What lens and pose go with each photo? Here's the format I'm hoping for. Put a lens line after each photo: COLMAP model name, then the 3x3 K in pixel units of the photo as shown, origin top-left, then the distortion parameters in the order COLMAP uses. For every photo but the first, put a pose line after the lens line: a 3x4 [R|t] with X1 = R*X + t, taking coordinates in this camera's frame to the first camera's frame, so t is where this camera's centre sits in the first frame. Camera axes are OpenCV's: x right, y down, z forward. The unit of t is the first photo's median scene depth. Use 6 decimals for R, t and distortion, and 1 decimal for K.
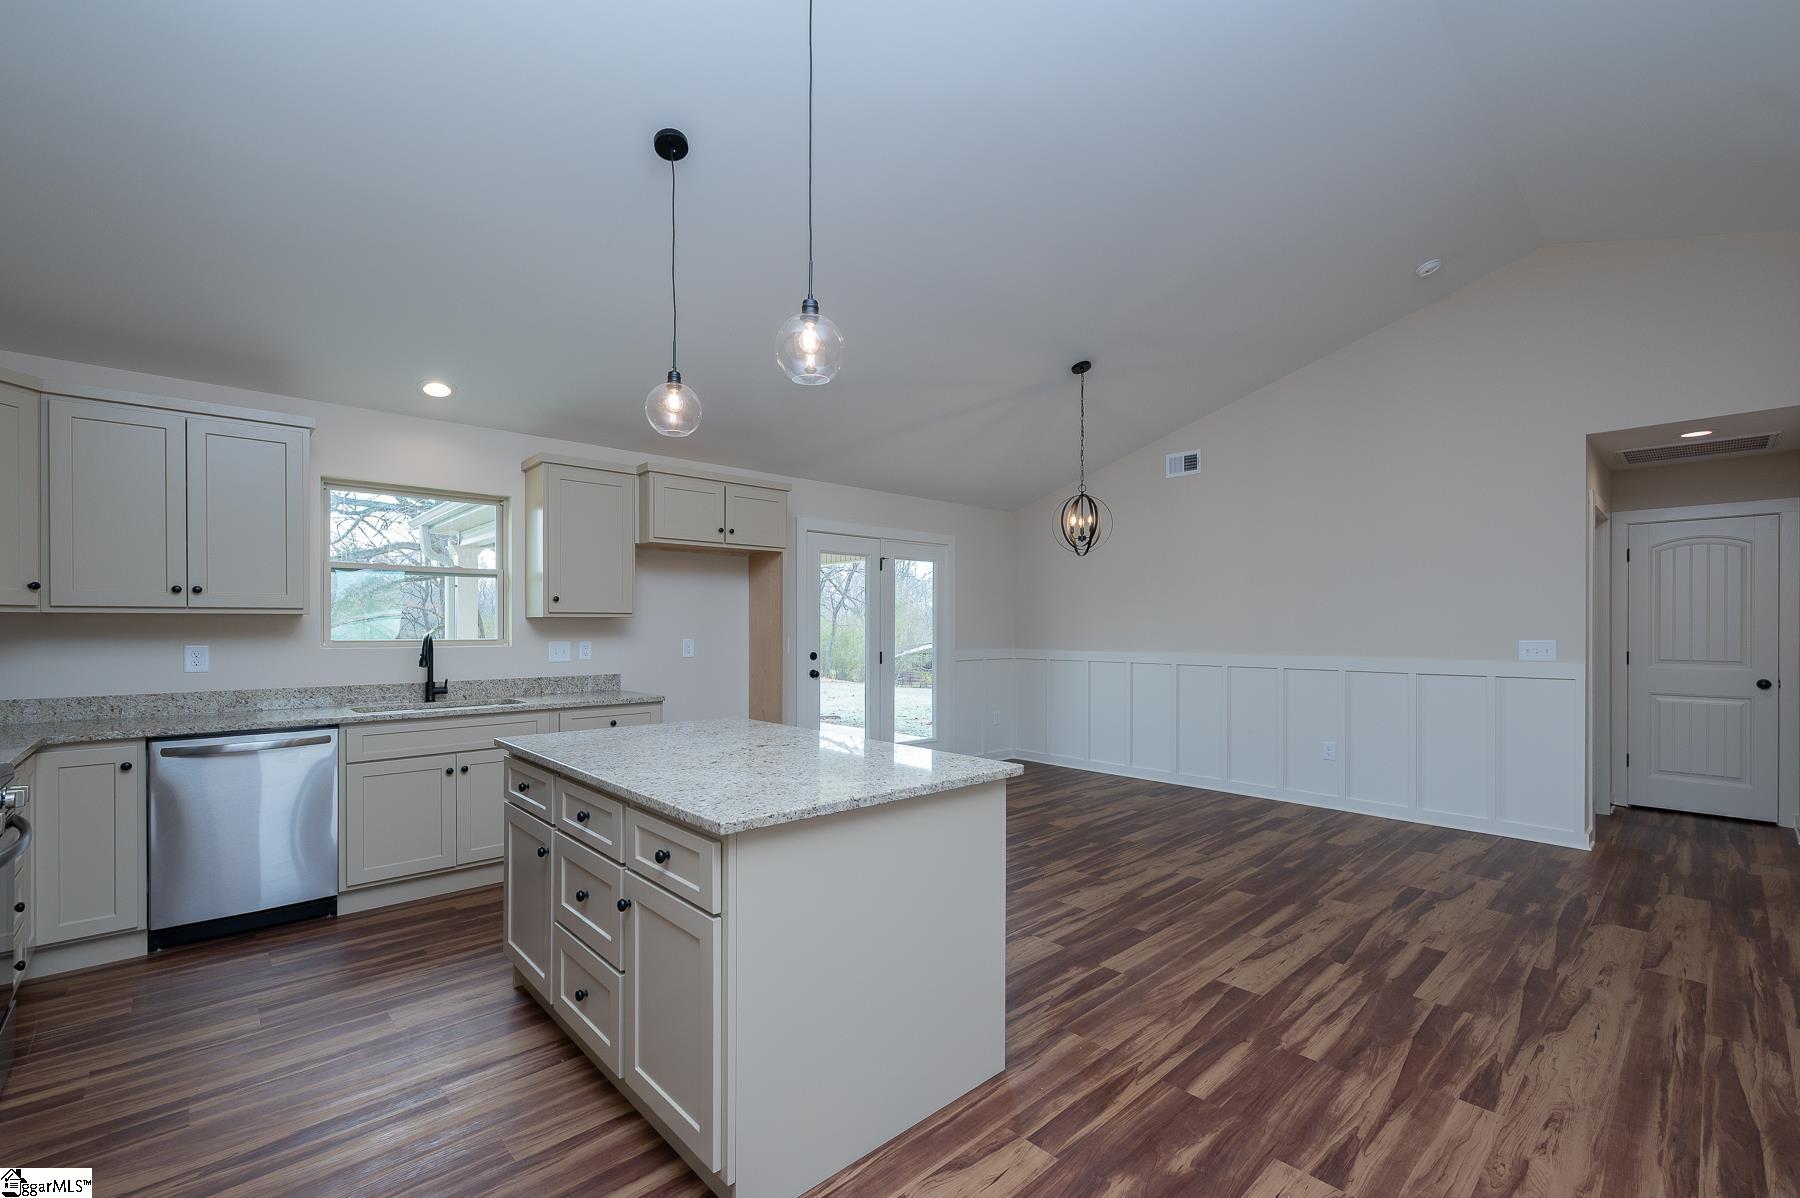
lens RADIAL K [[753.1, 0, 883.0], [0, 753.1, 632.1], [0, 0, 1]] dist [-0.006928, 0.001723]
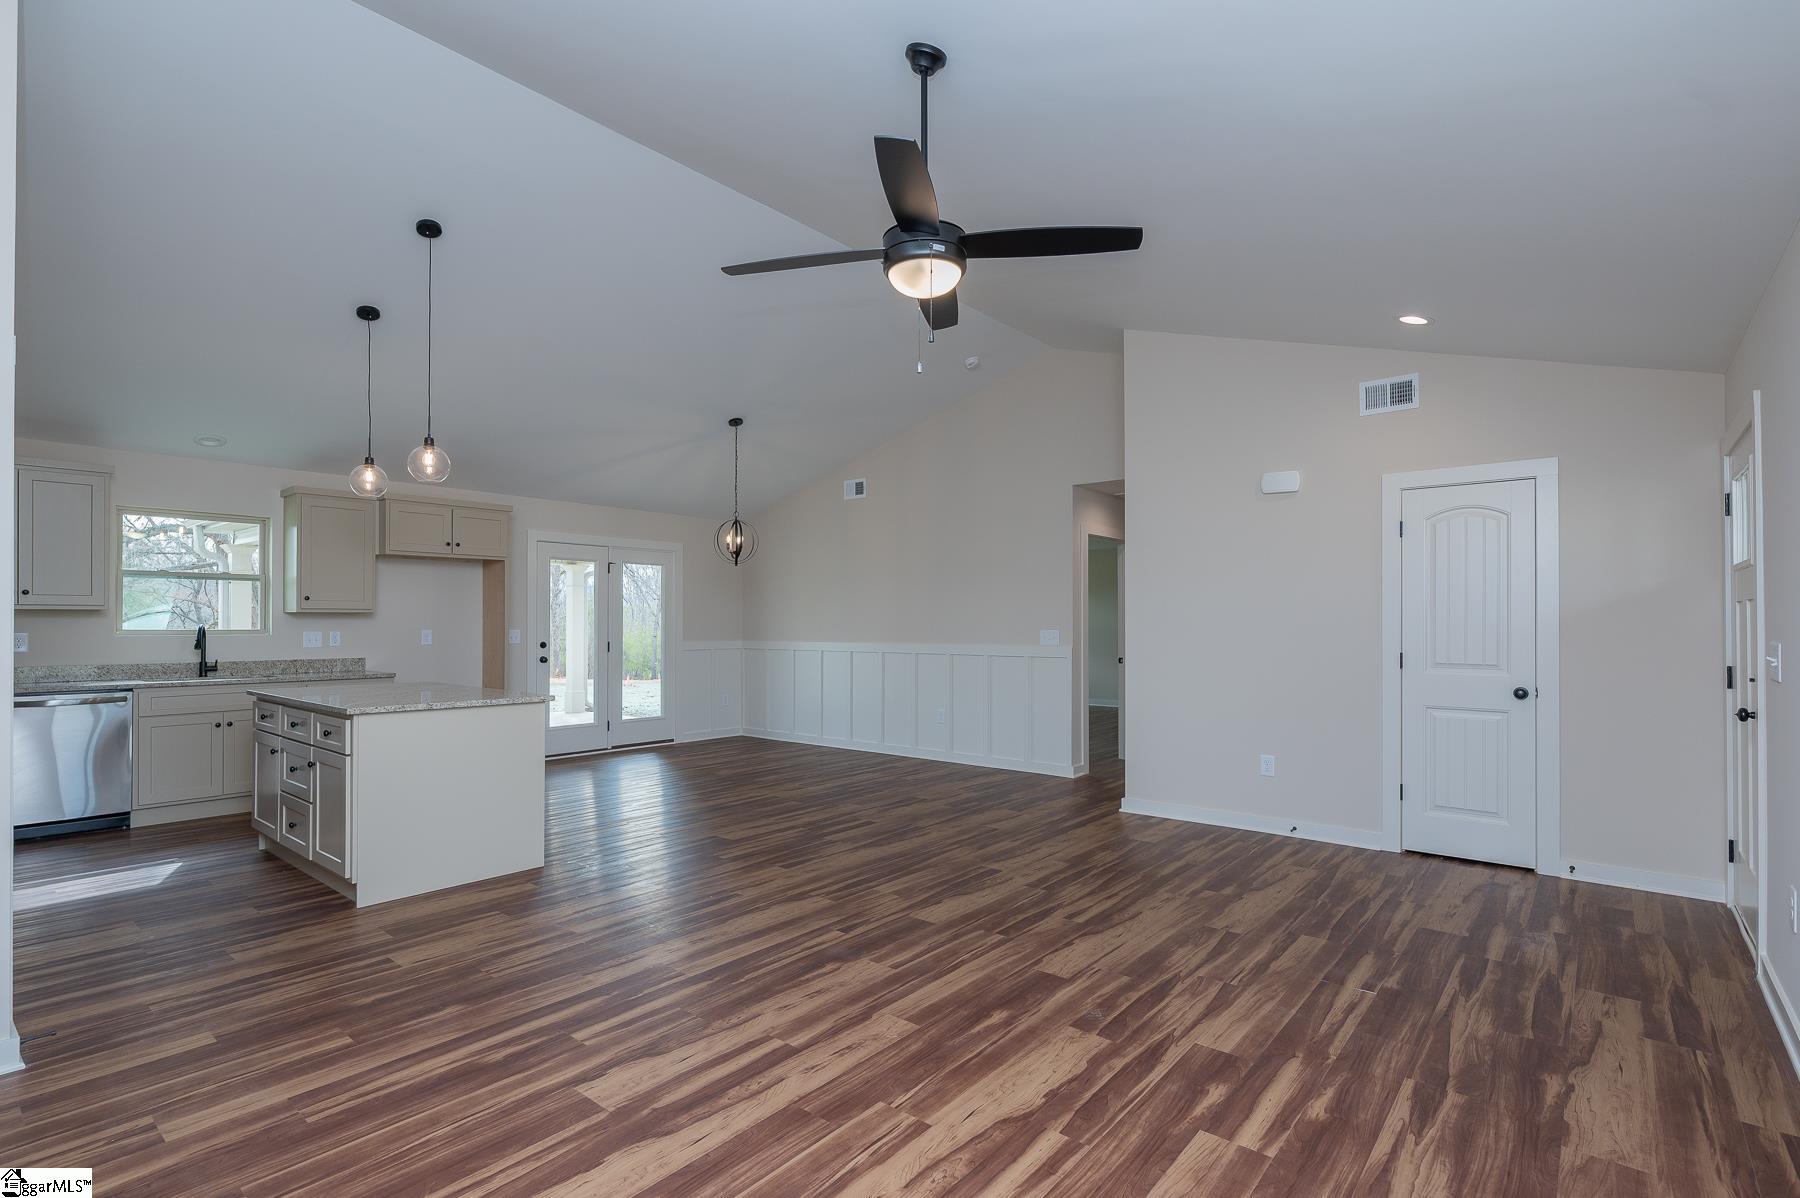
lens RADIAL K [[882.0, 0, 847.4], [0, 882.0, 613.2], [0, 0, 1]] dist [-0.001442, -0.000518]
pose [[0.995346, 0.002589, 0.096335, 0.368643], [-0.000799, 0.999826, -0.018618, 0.010220], [-0.096366, 0.018454, 0.995175, -0.641689]]
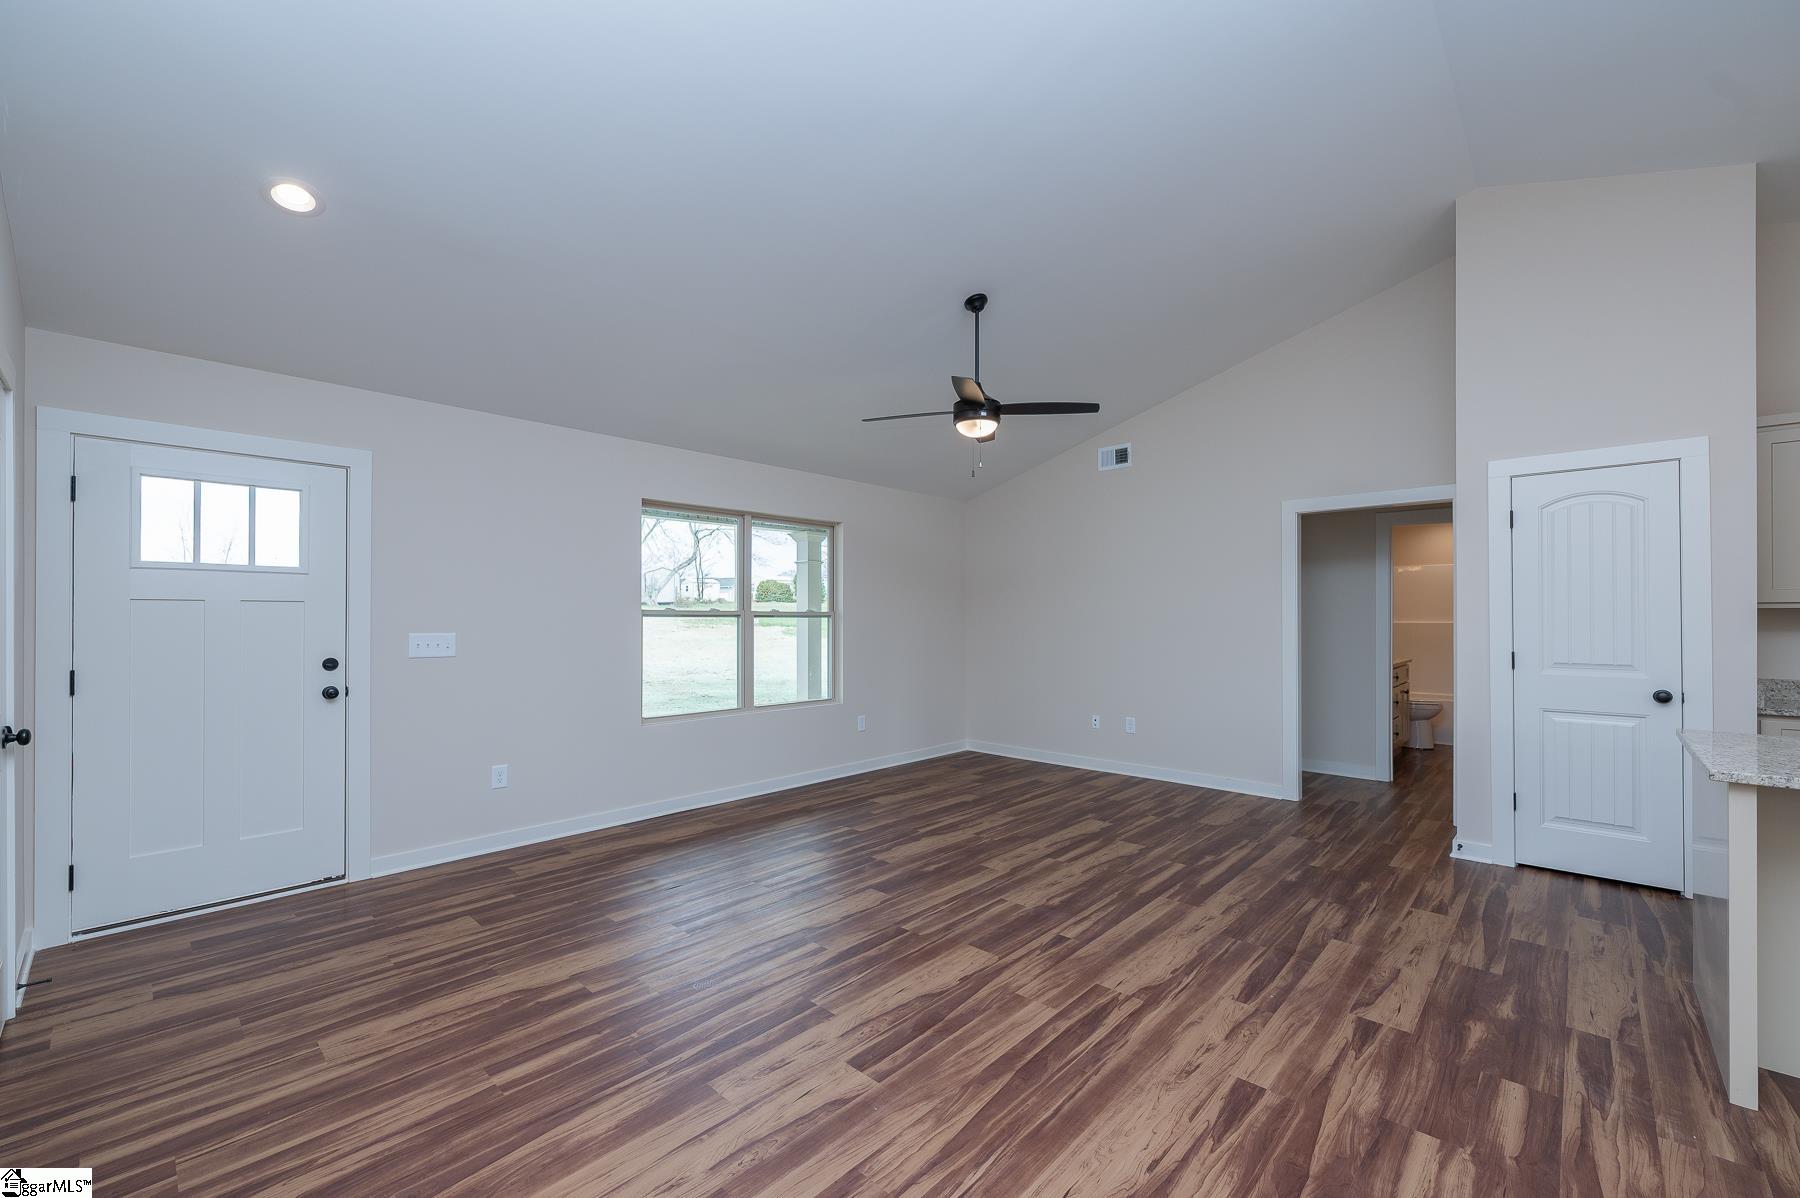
lens RADIAL K [[730.2, 0, 902.6], [0, 730.2, 615.3], [0, 0, 1]] dist [0.002714, -0.001224]
pose [[-0.995423, -0.001758, -0.095549, 0.682848], [-0.002551, 0.999963, 0.008176, -0.008778], [0.095531, 0.008382, -0.995391, 0.973556]]
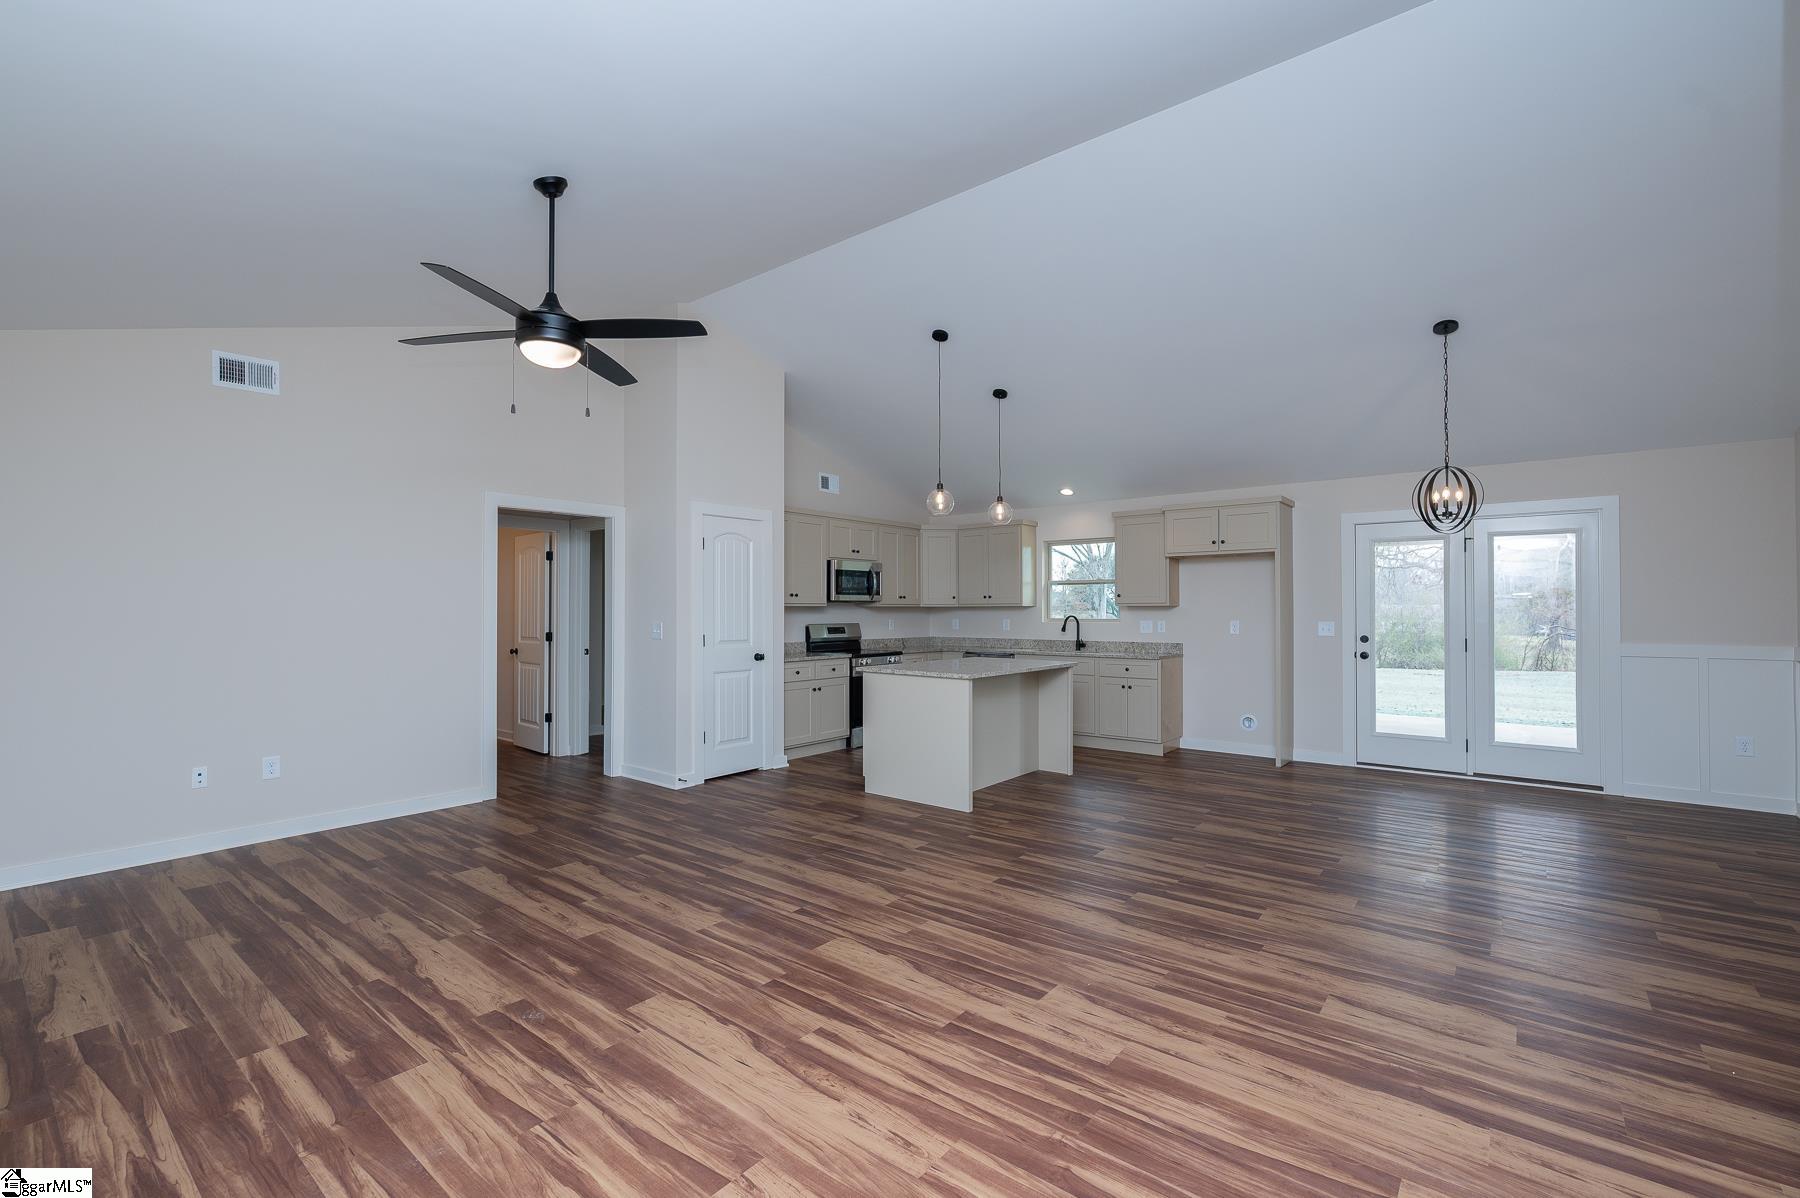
lens RADIAL K [[753.1, 0, 883.2], [0, 753.1, 601.1], [0, 0, 1]] dist [-0.006928, 0.001723]
pose [[0.140113, -0.013245, -0.990047, 1.268721], [-0.007285, 0.999870, -0.014407, -0.002337], [0.990109, 0.009231, 0.139998, 0.237720]]
